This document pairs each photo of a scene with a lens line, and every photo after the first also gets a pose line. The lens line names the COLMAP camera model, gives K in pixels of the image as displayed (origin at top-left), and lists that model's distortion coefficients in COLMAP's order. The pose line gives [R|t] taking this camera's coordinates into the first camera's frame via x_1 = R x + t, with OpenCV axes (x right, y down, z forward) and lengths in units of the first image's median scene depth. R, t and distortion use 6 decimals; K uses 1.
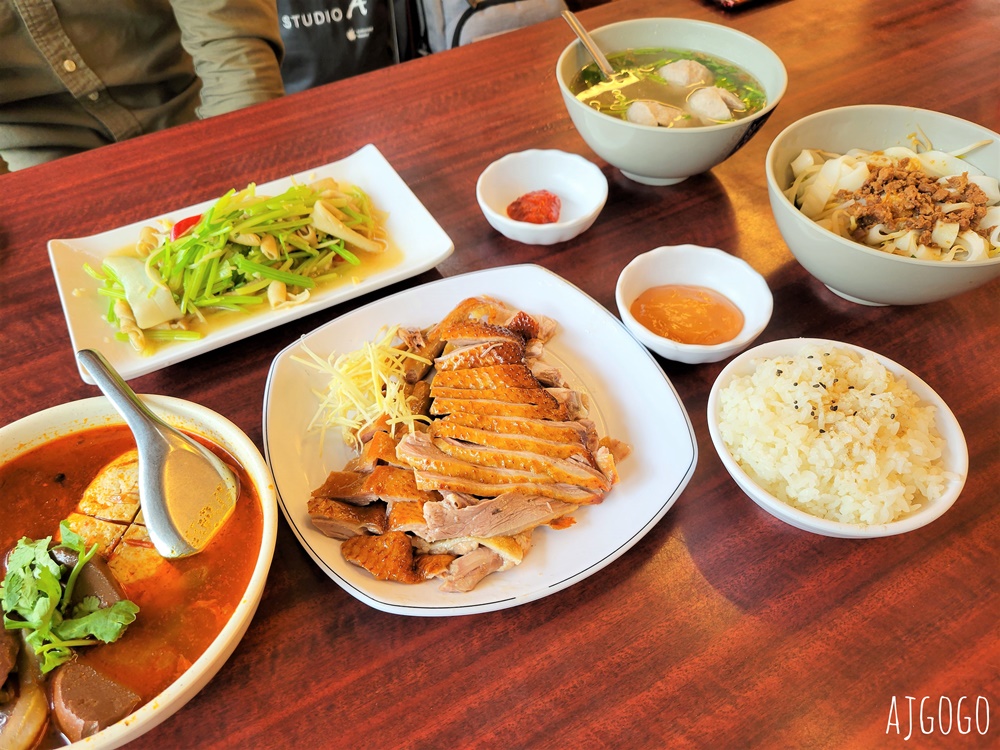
lens RADIAL K [[753.2, 0, 502.3], [0, 753.2, 375.2], [0, 0, 1]] dist [-0.002043, -0.024819]
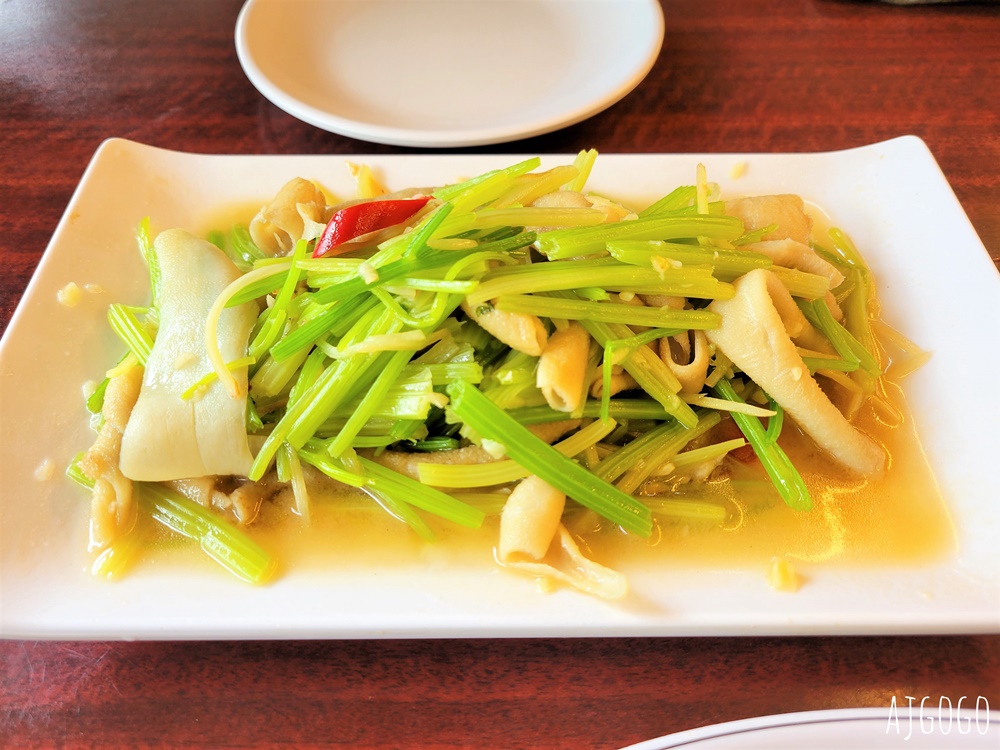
lens RADIAL K [[753.2, 0, 497.9], [0, 753.2, 368.2], [0, 0, 1]] dist [-0.002043, -0.024819]
pose [[0.871540, 0.389151, -0.298294, -0.283470], [-0.370880, 0.921142, 0.118095, -0.234509], [0.320728, 0.007707, 0.947140, 0.816419]]
